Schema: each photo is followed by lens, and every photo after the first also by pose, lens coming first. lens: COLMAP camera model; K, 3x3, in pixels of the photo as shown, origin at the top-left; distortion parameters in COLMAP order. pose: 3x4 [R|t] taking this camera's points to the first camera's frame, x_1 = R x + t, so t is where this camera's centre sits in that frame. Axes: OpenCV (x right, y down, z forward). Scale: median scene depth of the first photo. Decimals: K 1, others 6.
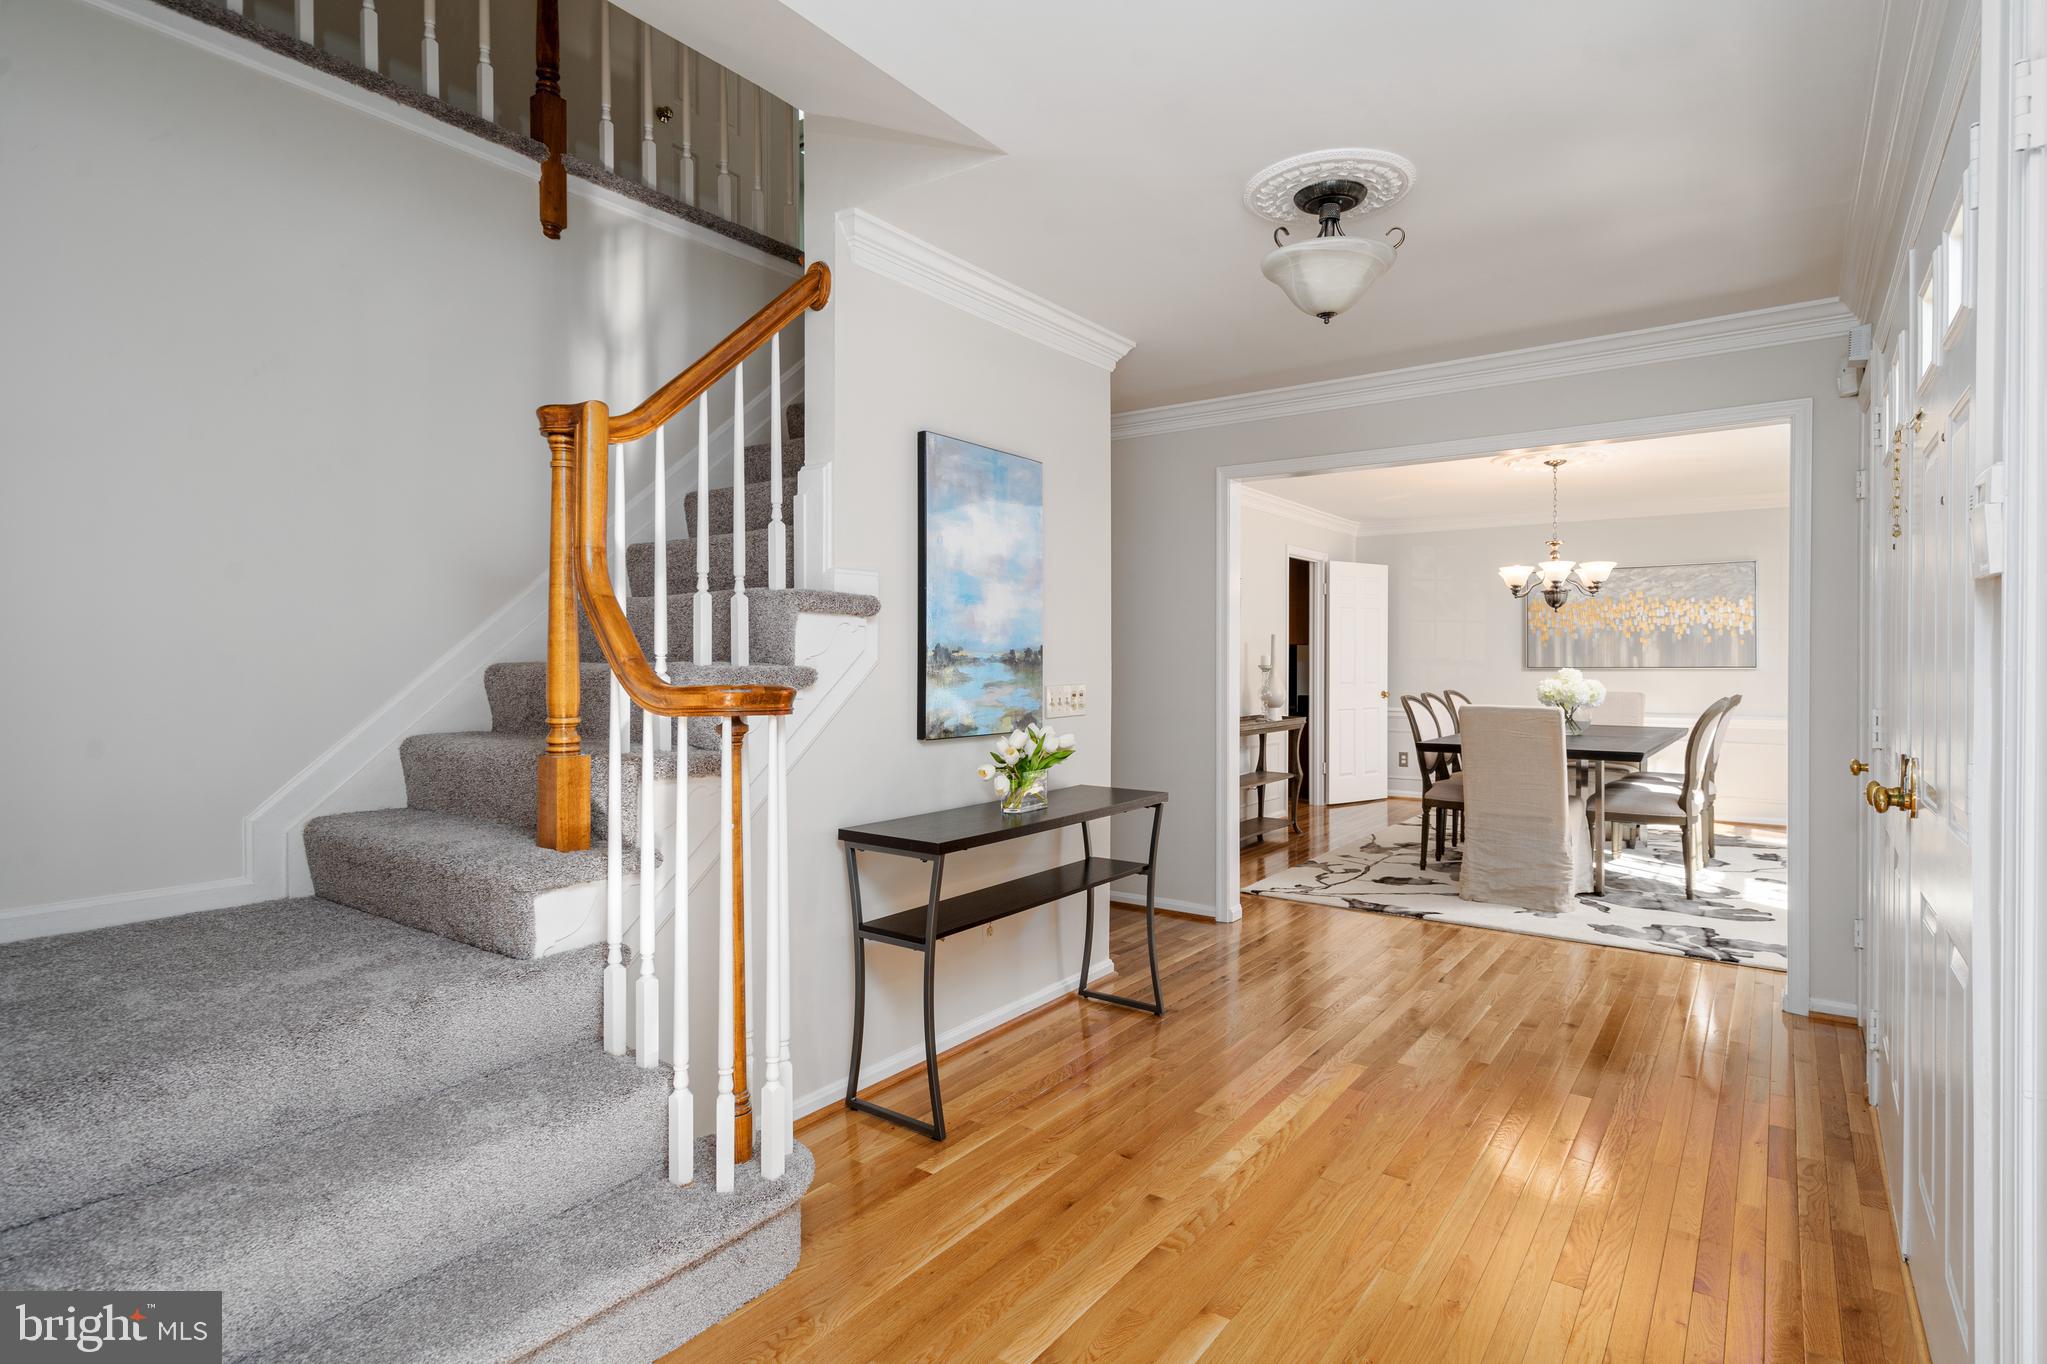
lens RADIAL K [[1041.4, 0, 1032.0], [0, 1041.4, 665.4], [0, 0, 1]] dist [-0.001732, -0.000032]
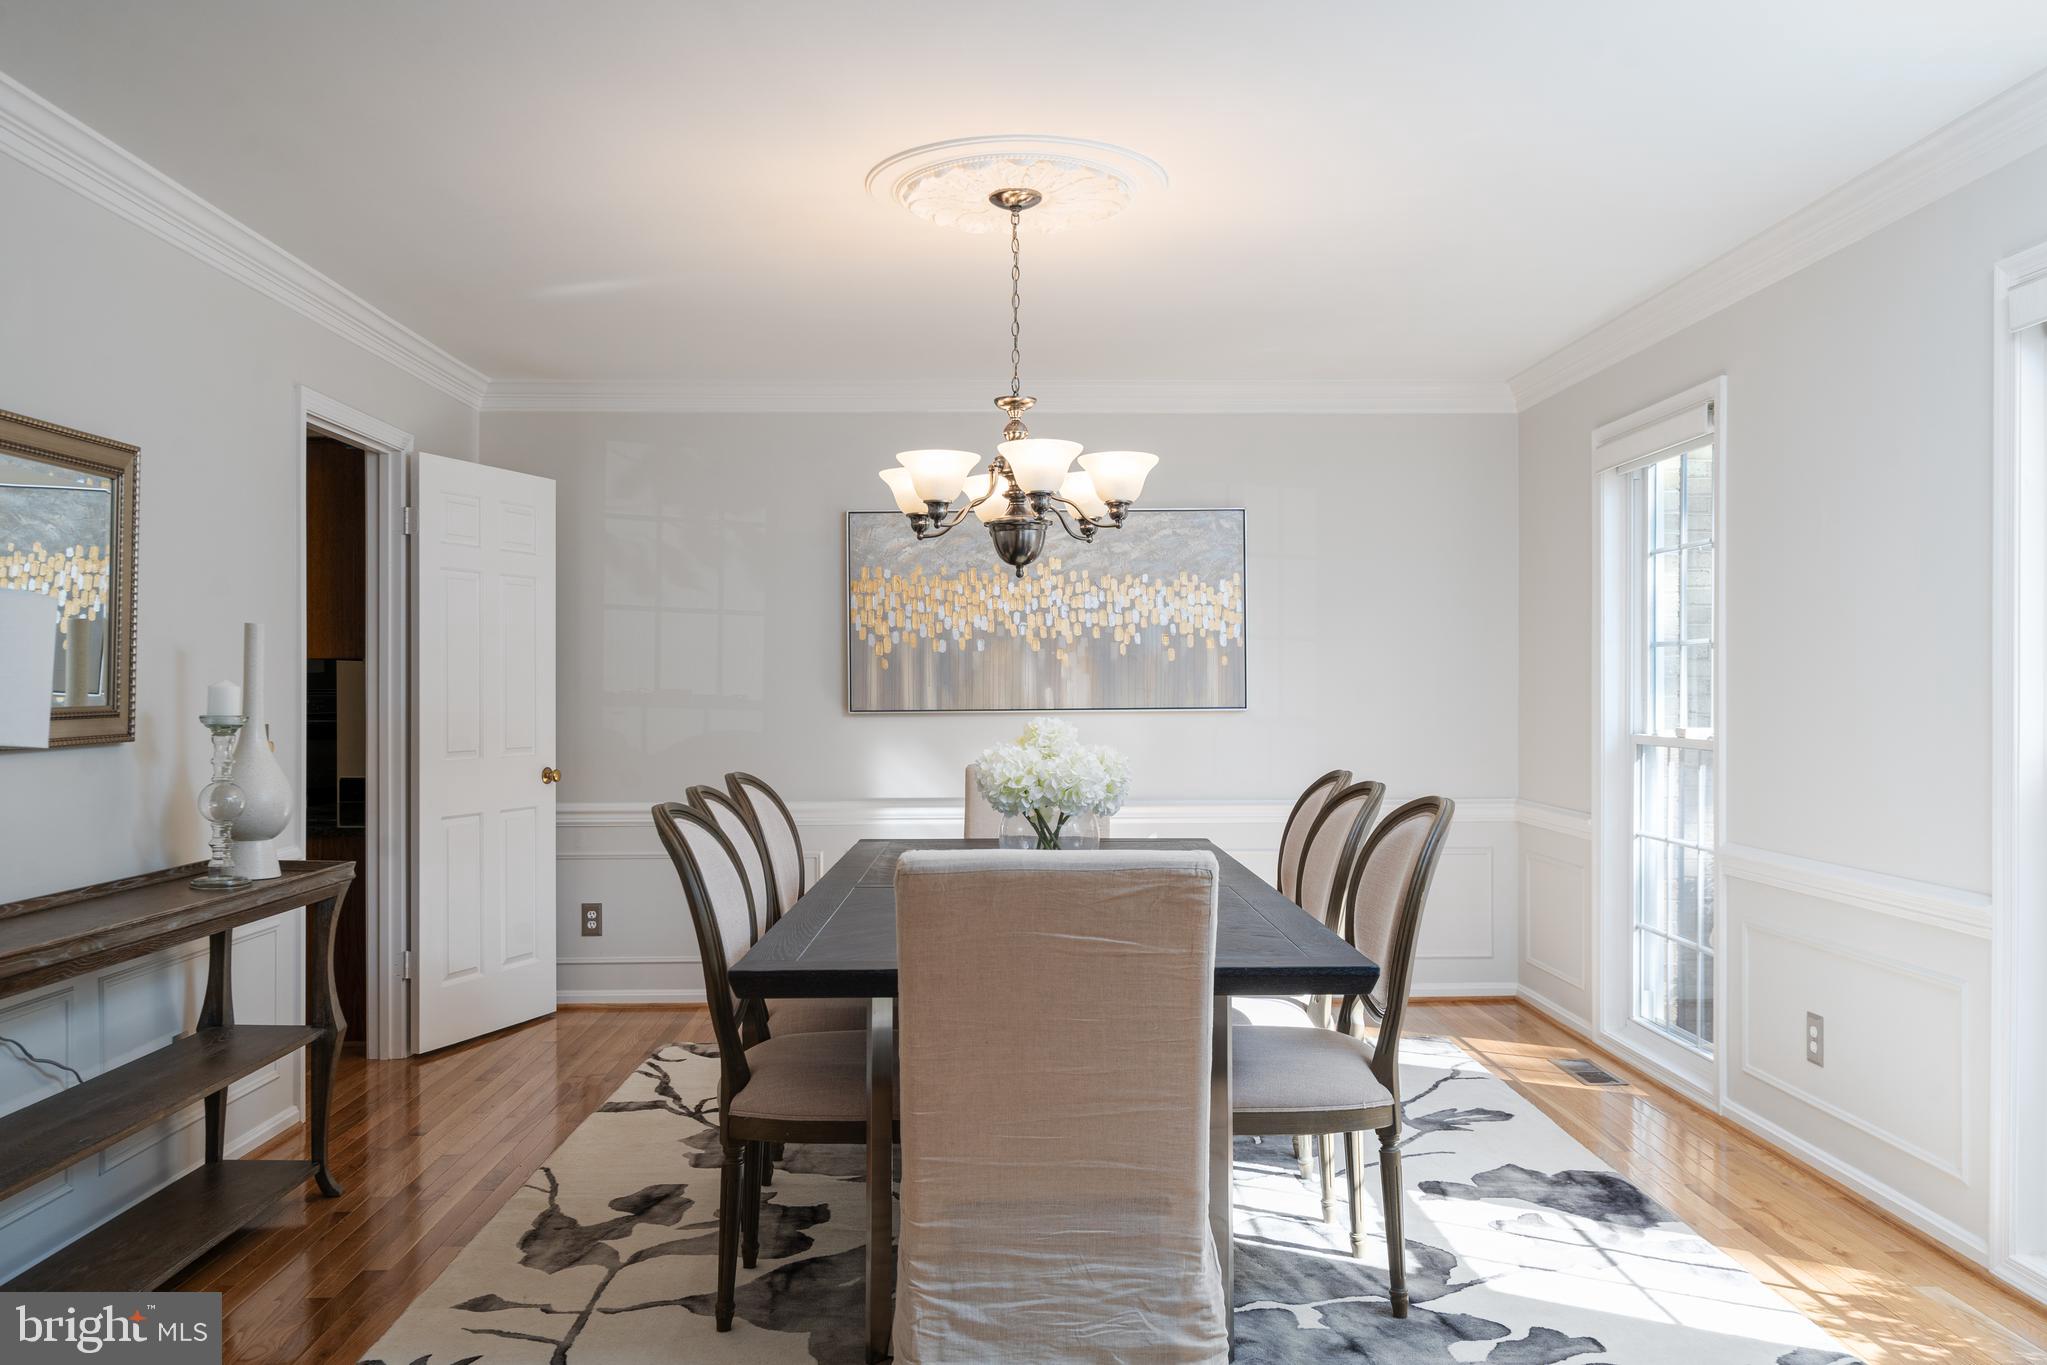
lens RADIAL K [[1572.4, 0, 1023.5], [0, 1572.4, 682.5], [0, 0, 1]] dist [0.004798, -0.000007]
pose [[0.792874, 0.001597, 0.609384, 0.112623], [0.005625, 0.999935, -0.009939, -0.003779], [-0.609360, 0.011308, 0.792813, 0.422382]]
